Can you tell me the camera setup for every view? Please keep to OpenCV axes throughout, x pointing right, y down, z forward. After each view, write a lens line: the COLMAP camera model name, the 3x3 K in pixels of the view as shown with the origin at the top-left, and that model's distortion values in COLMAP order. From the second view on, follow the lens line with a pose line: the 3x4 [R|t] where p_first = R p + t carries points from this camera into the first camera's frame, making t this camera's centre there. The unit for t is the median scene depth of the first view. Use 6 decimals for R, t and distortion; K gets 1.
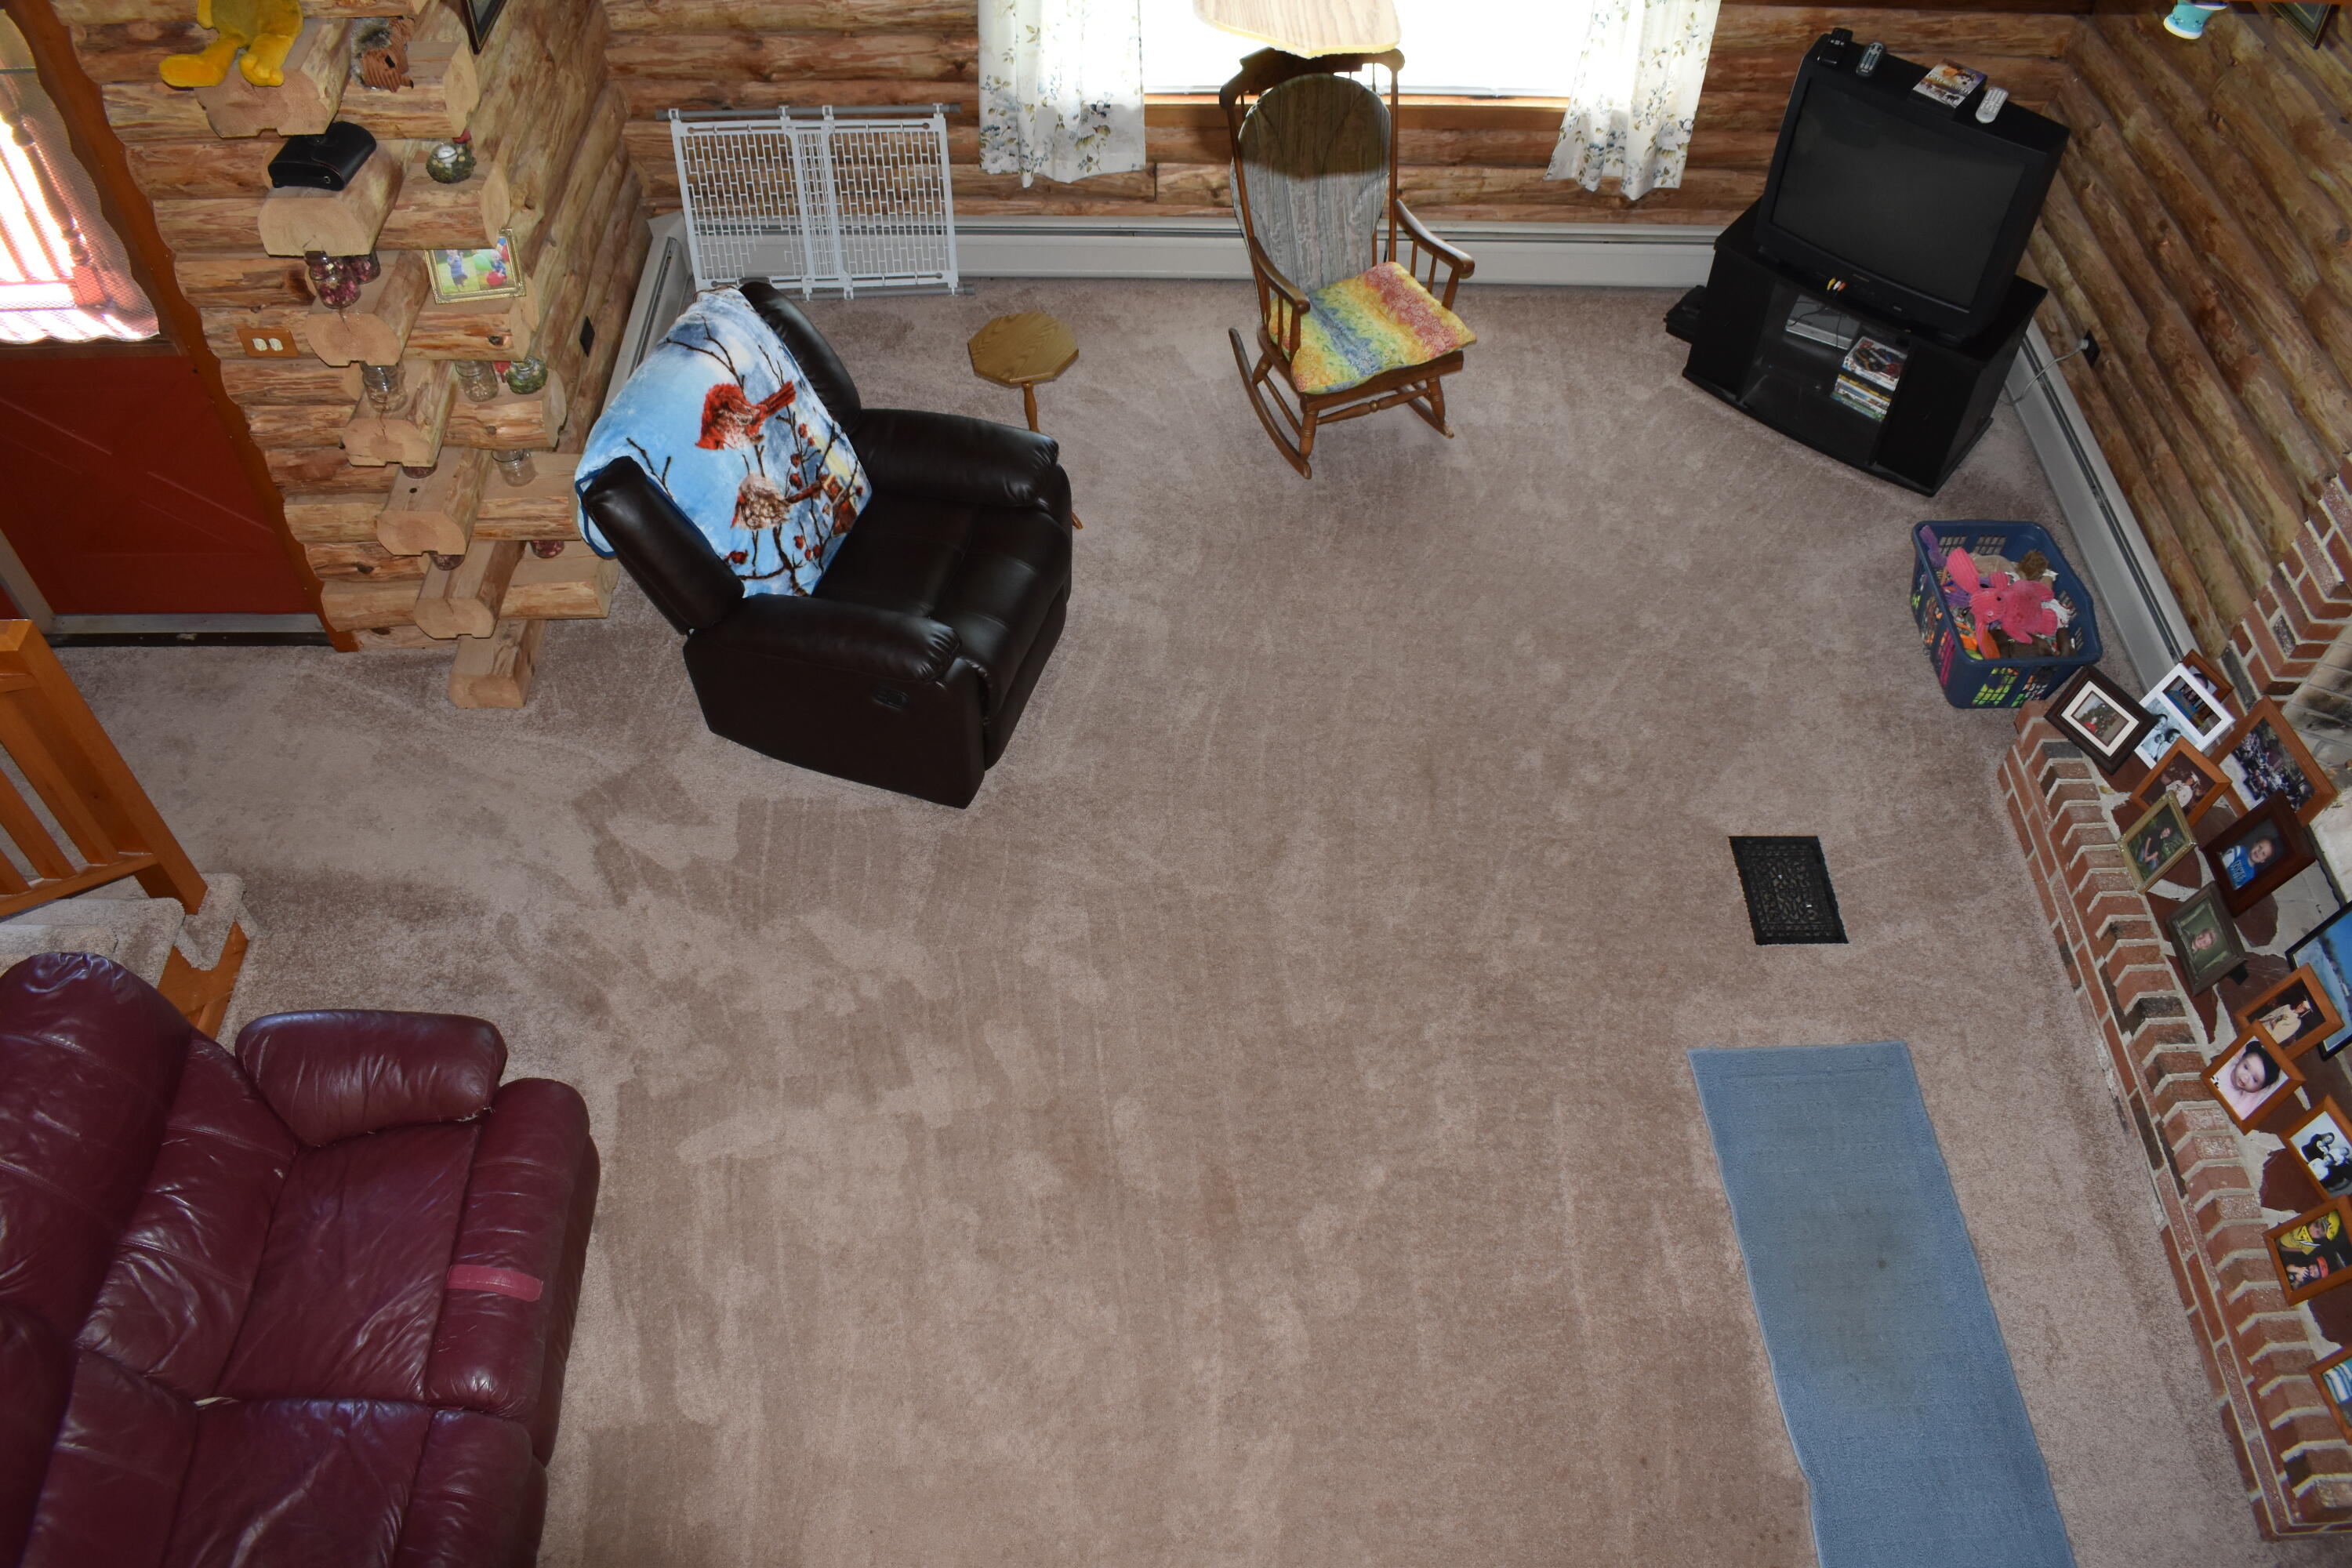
lens RADIAL K [[1847.1, 0, 1181.1], [0, 1847.1, 769.8], [0, 0, 1]] dist [-0.085605, 0.008623]
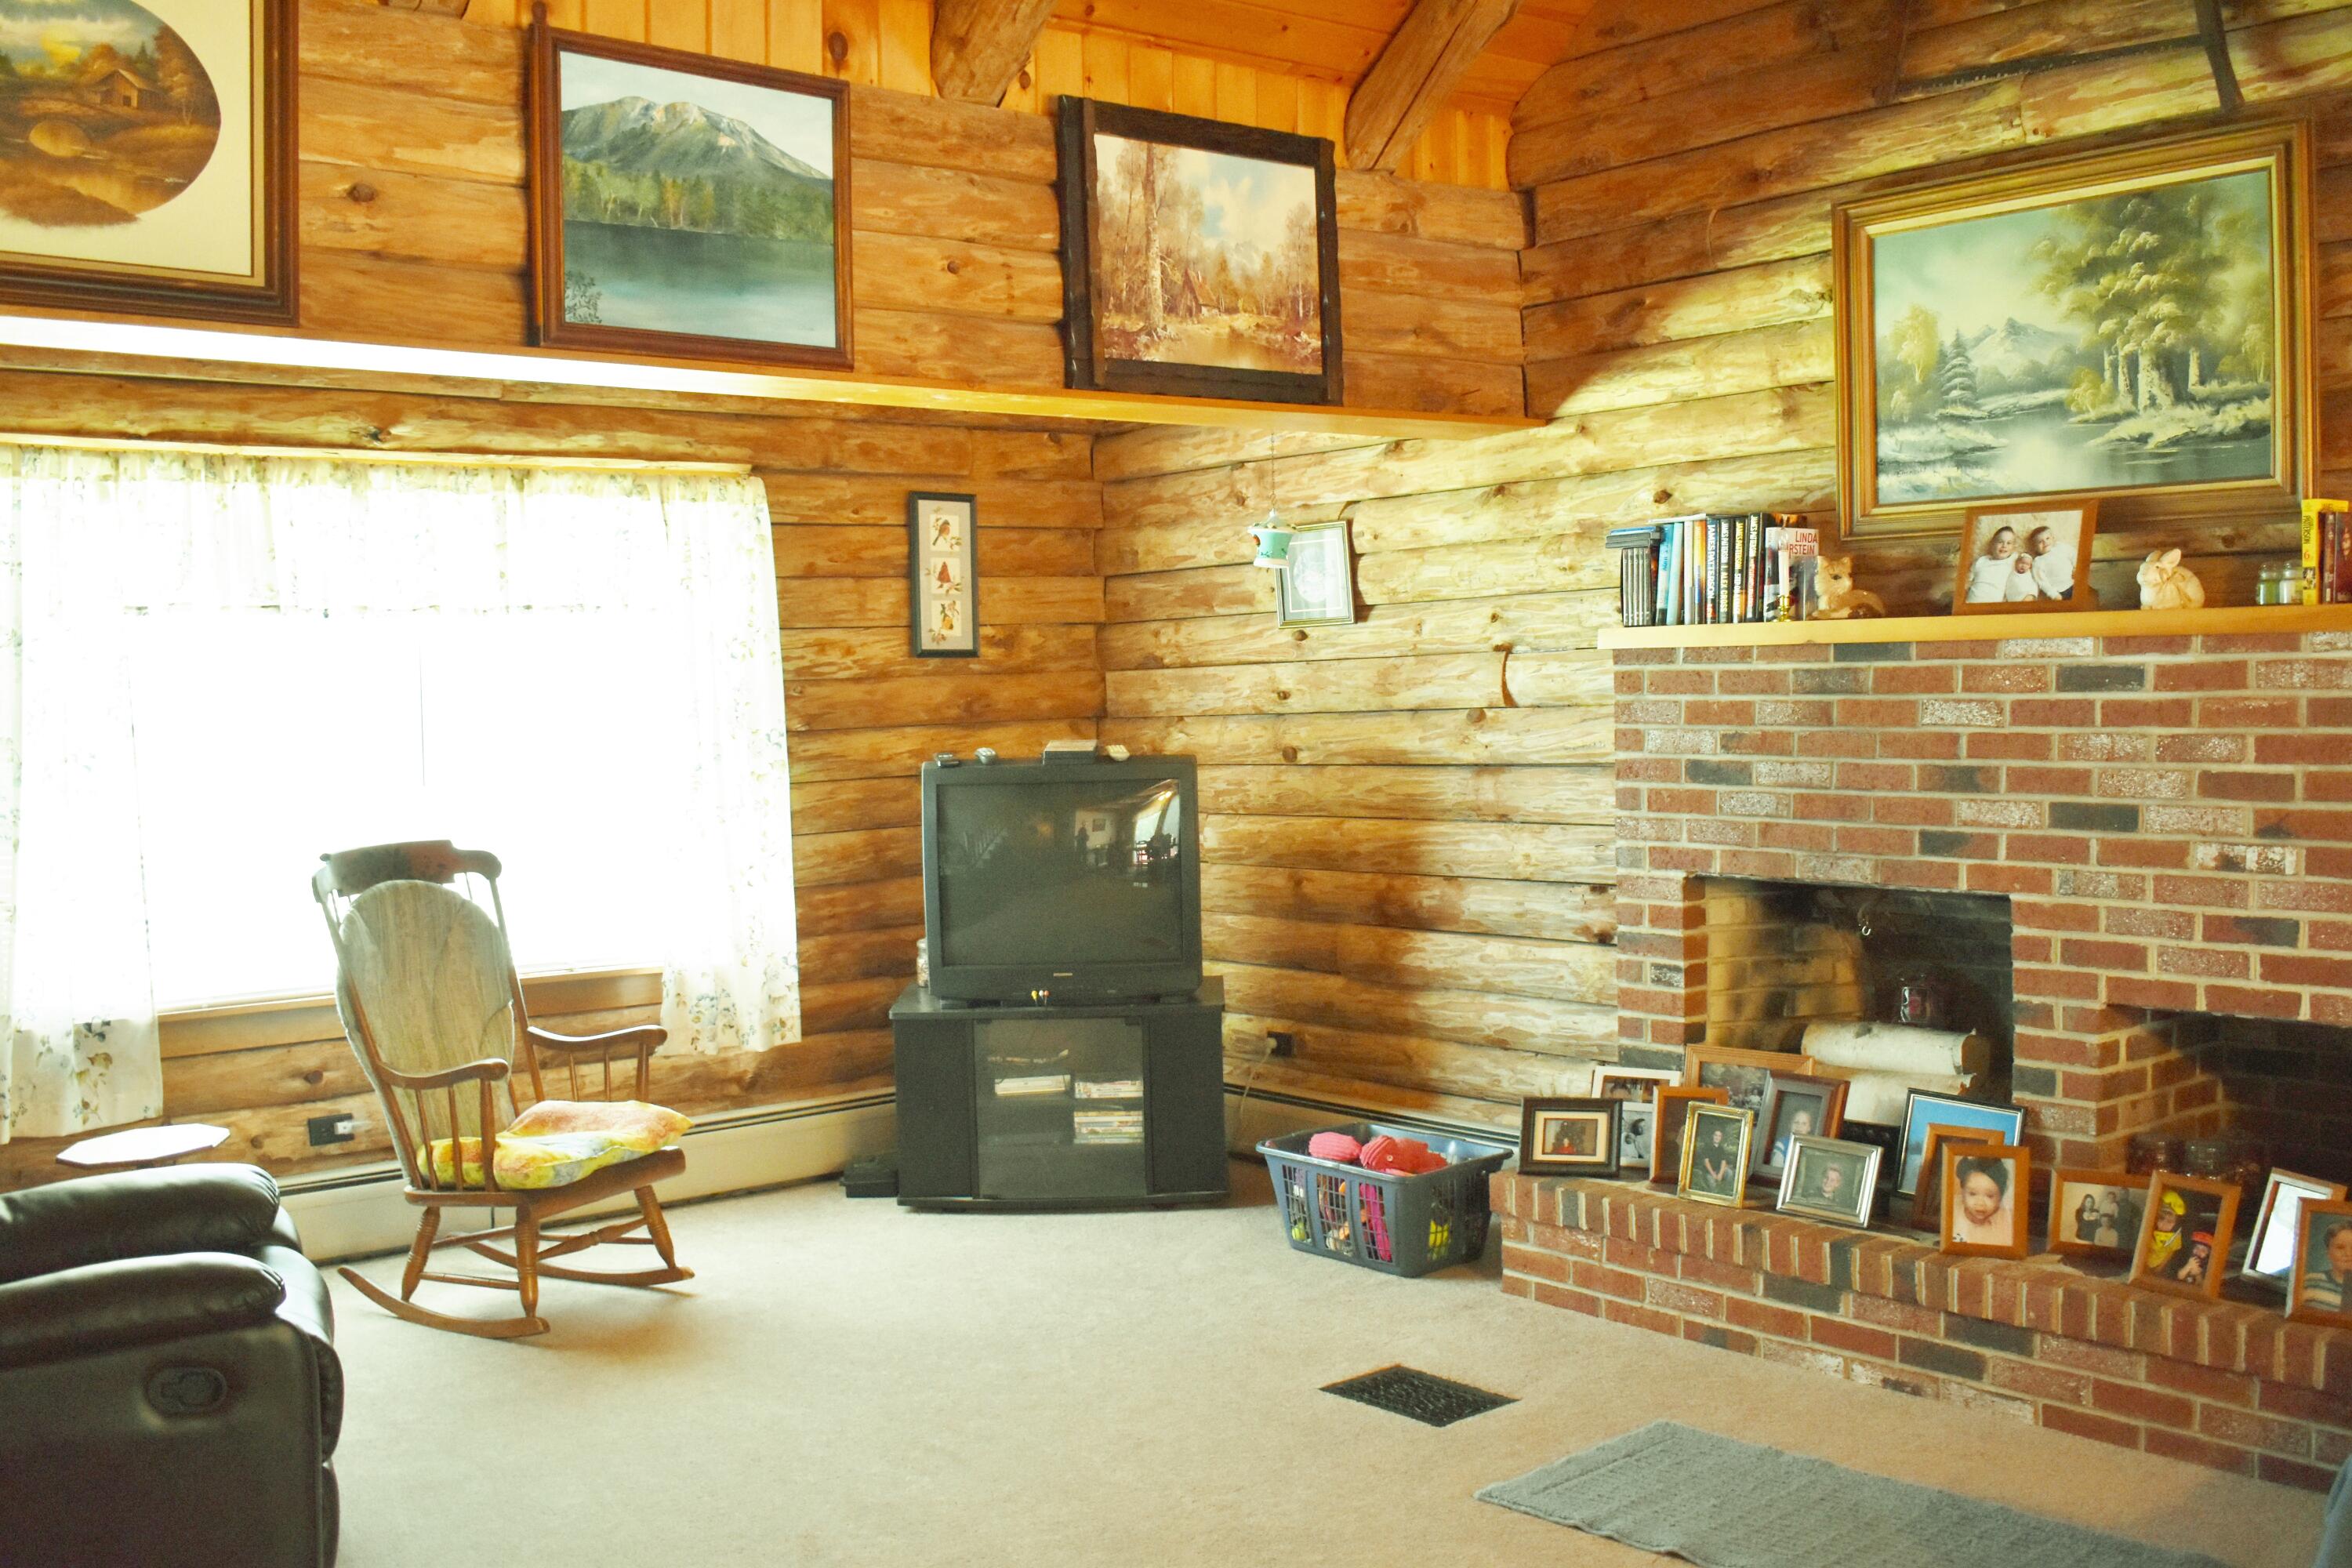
lens RADIAL K [[2307.7, 0, 1177.3], [0, 2307.7, 748.0], [0, 0, 1]] dist [-0.074767, 0.021475]
pose [[0.774054, -0.057309, 0.630521, -0.309985], [0.512131, 0.642208, -0.570343, 0.352551], [-0.372240, 0.764385, 0.526453, 0.287883]]
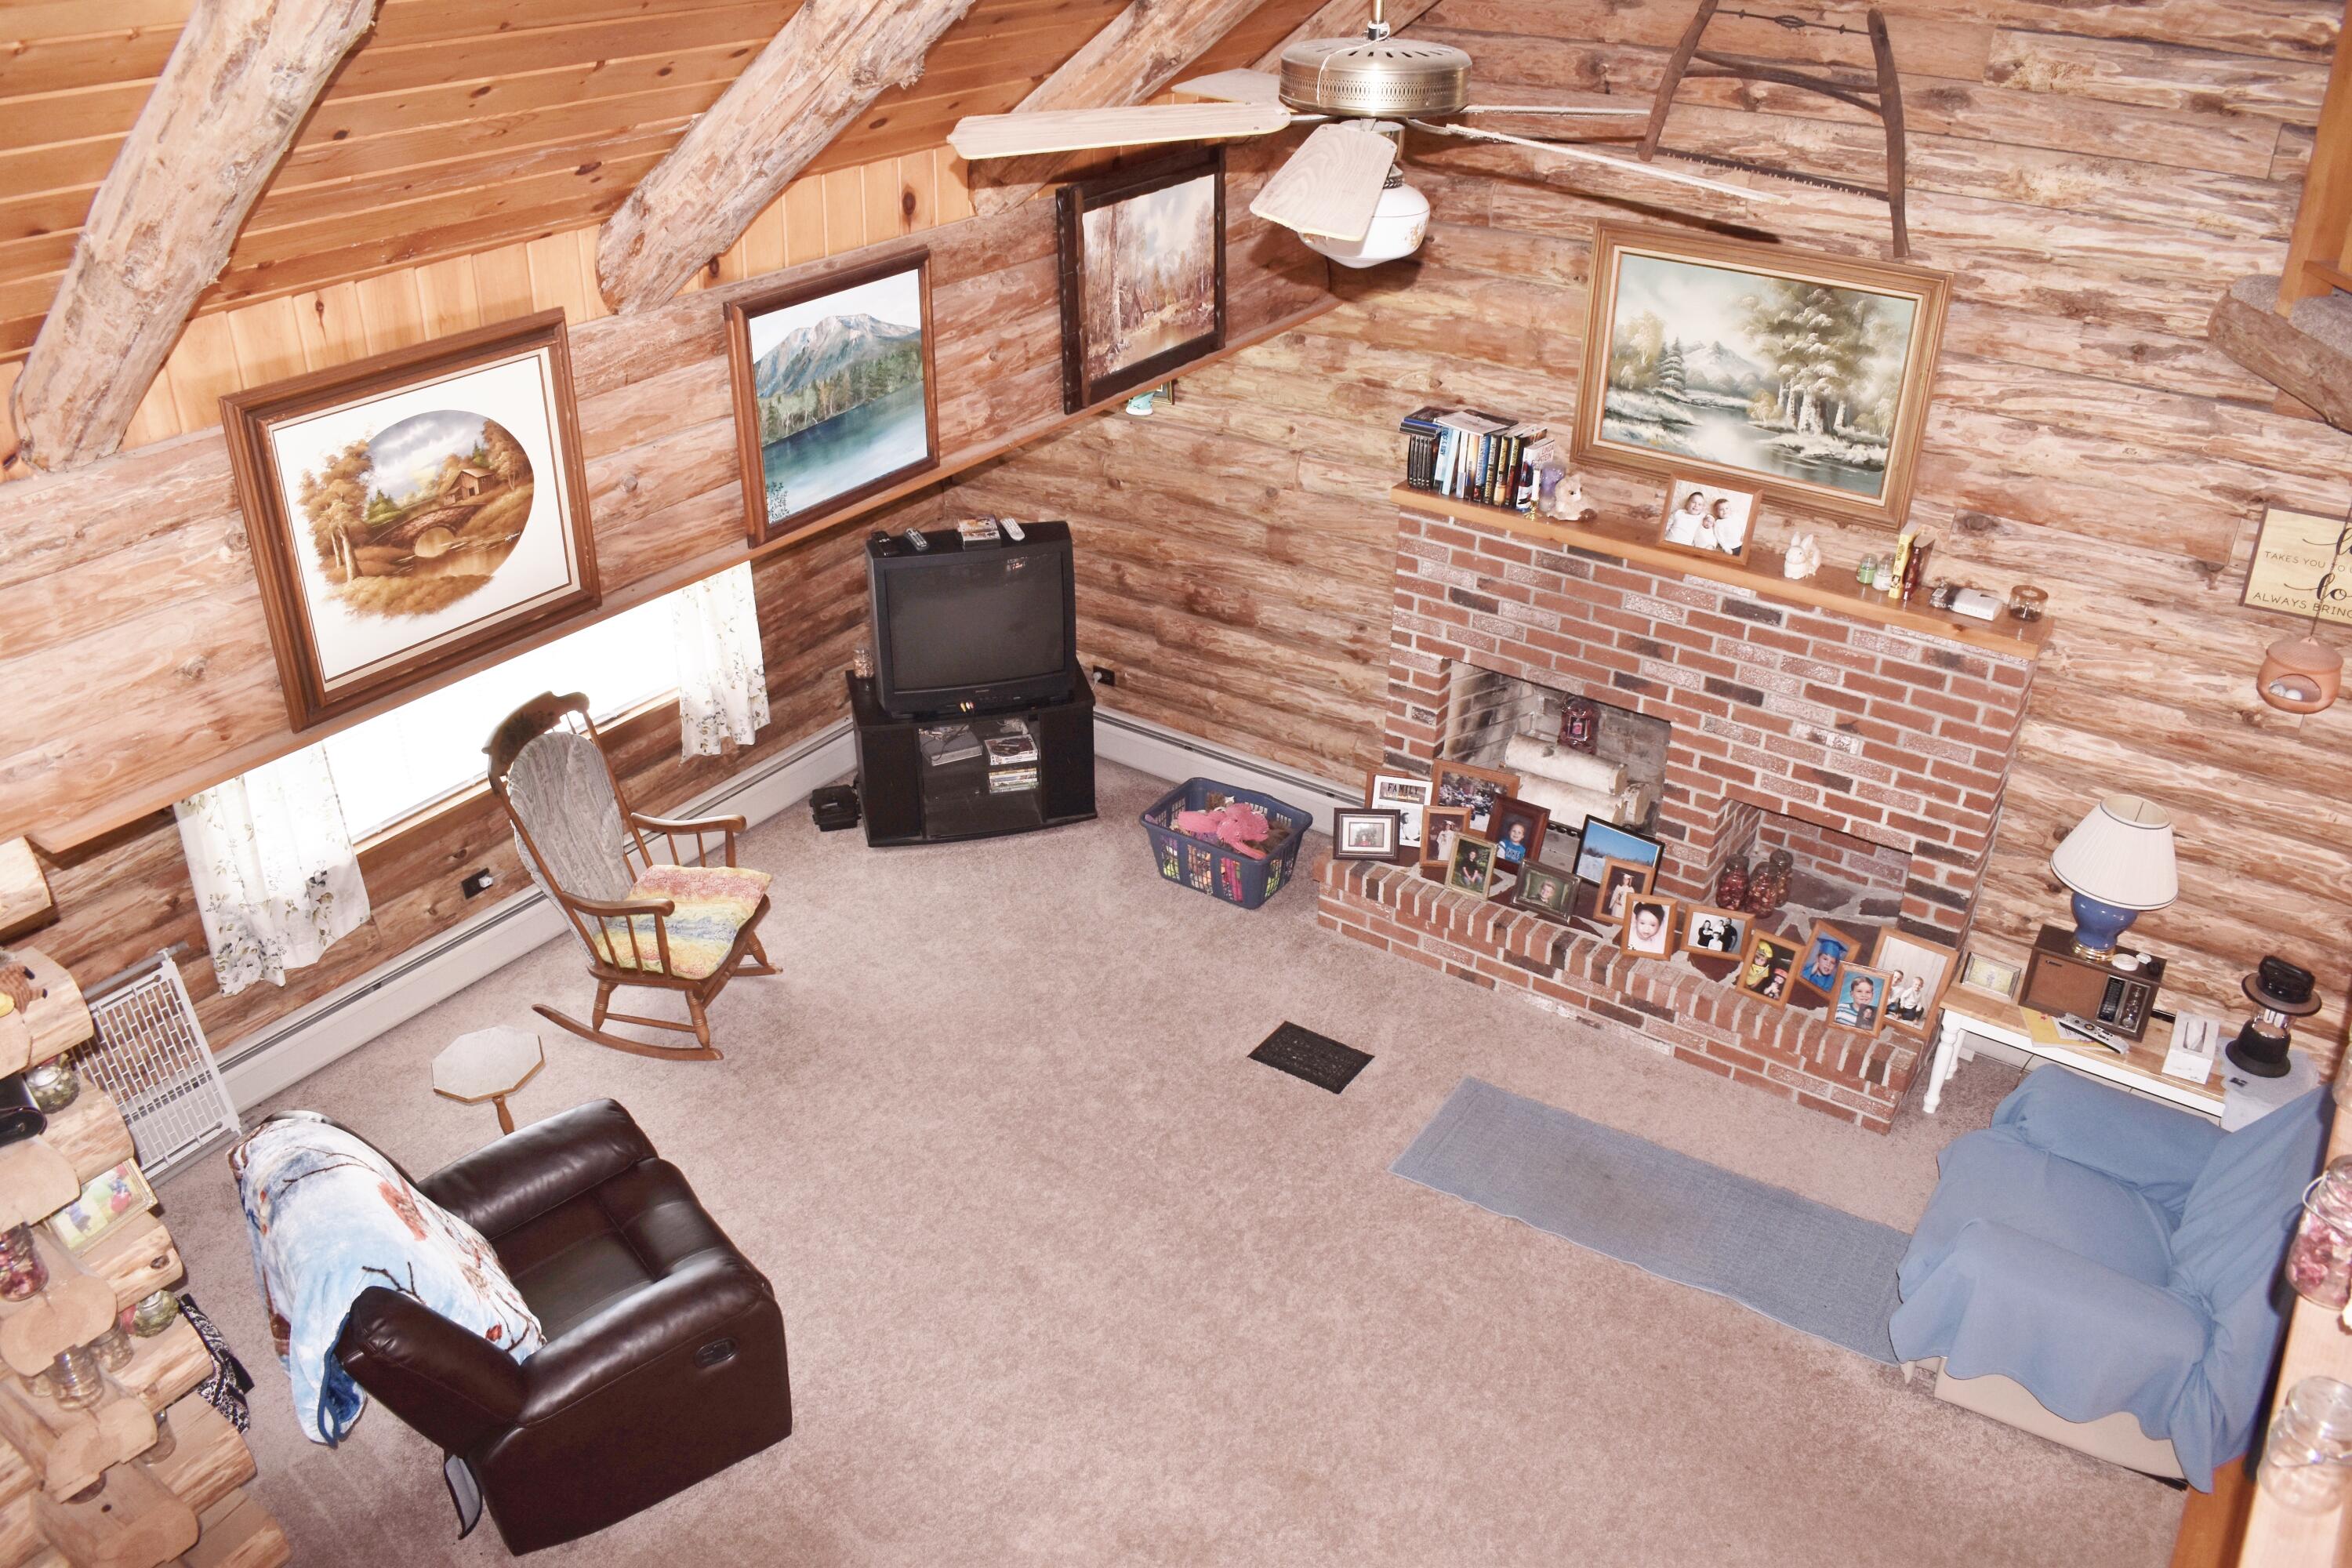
lens RADIAL K [[1847.1, 0, 1181.1], [0, 1847.1, 769.8], [0, 0, 1]] dist [-0.085605, 0.008623]
pose [[0.583686, -0.404218, 0.704215, -0.483659], [0.632137, 0.770543, -0.081654, -0.036260], [-0.509622, 0.492820, 0.705276, 0.048177]]
